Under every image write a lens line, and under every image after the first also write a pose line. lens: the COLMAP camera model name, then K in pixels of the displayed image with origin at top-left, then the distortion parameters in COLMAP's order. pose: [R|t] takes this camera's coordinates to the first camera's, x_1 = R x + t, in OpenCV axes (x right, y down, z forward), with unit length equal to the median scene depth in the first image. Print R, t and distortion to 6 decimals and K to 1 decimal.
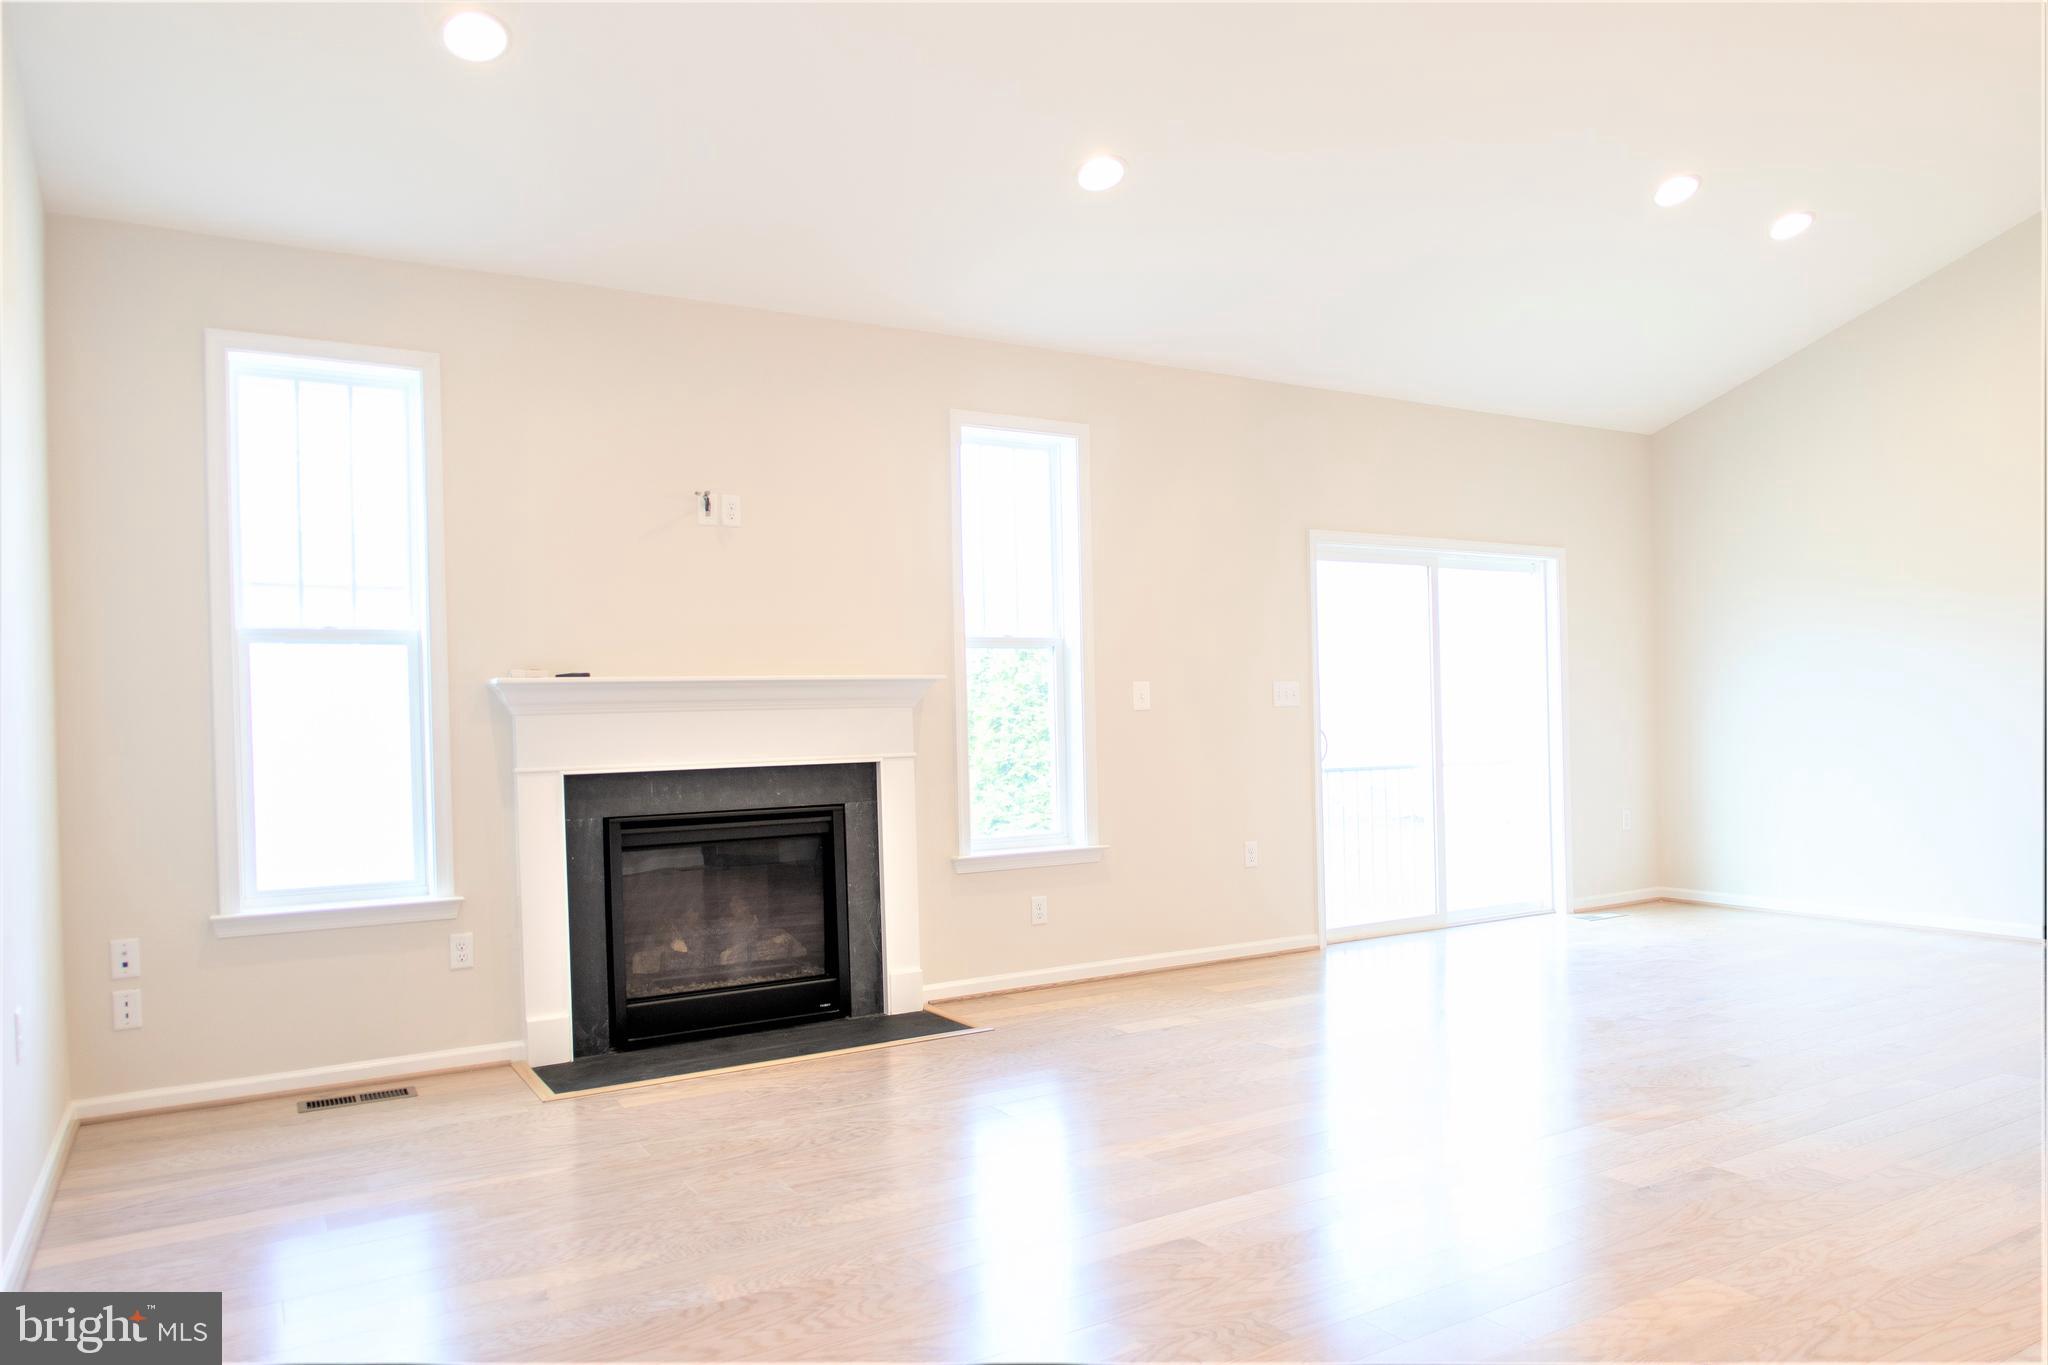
lens RADIAL K [[1393.7, 0, 1039.2], [0, 1393.7, 699.7], [0, 0, 1]] dist [-0.018109, 0.004227]
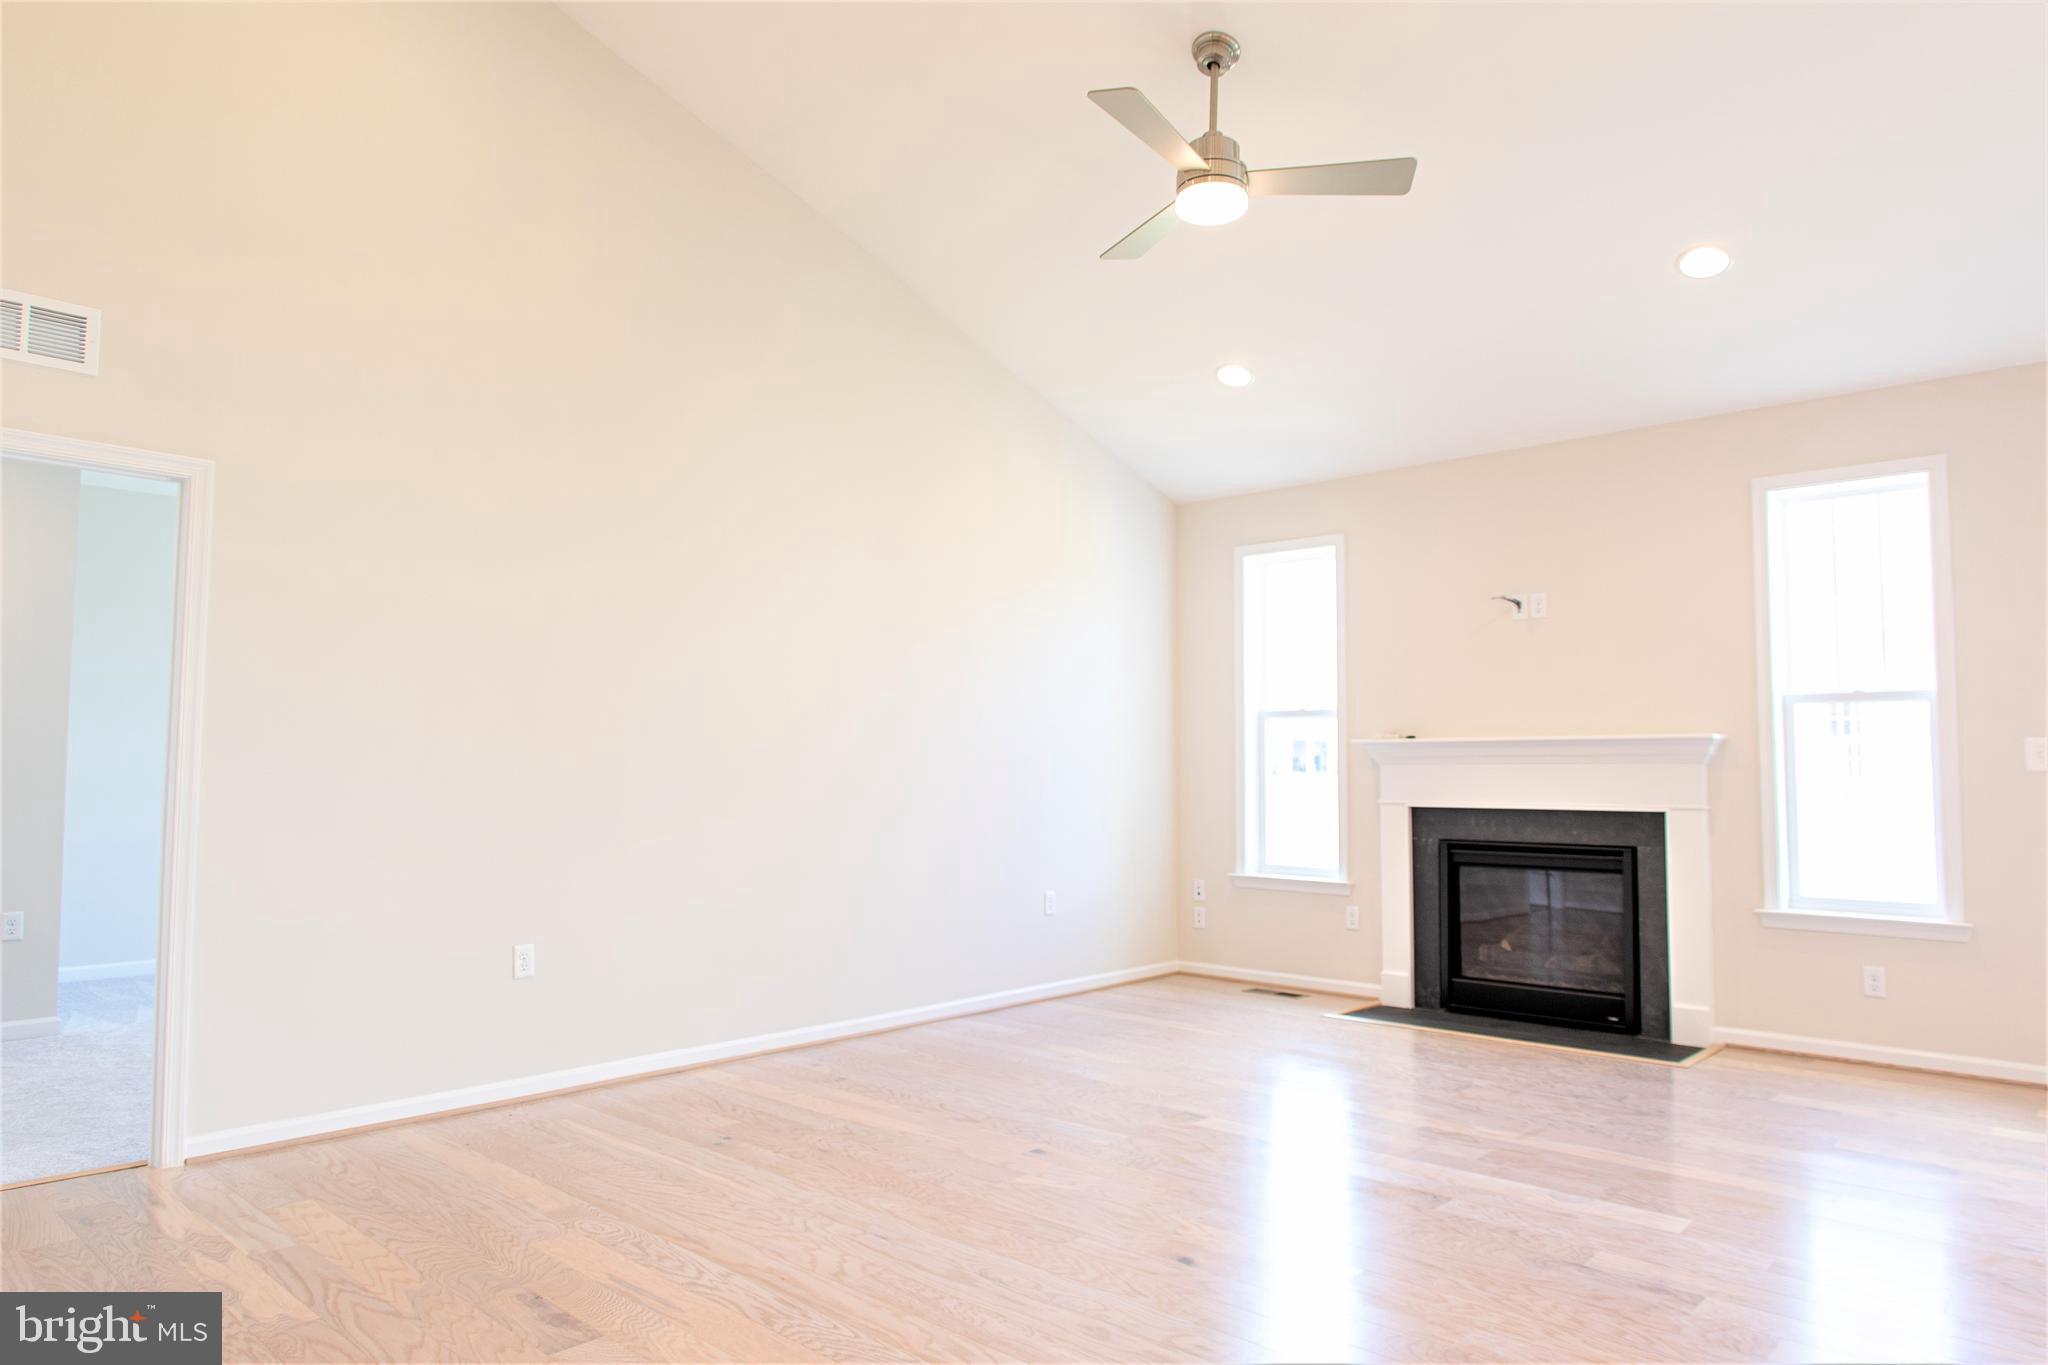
lens RADIAL K [[1262.4, 0, 1037.3], [0, 1262.4, 686.4], [0, 0, 1]] dist [-0.006489, 0.002385]
pose [[0.280322, -0.046643, -0.958772, 0.772985], [-0.006356, 0.998707, -0.050445, -0.001919], [0.959885, 0.020235, 0.279663, 0.249796]]
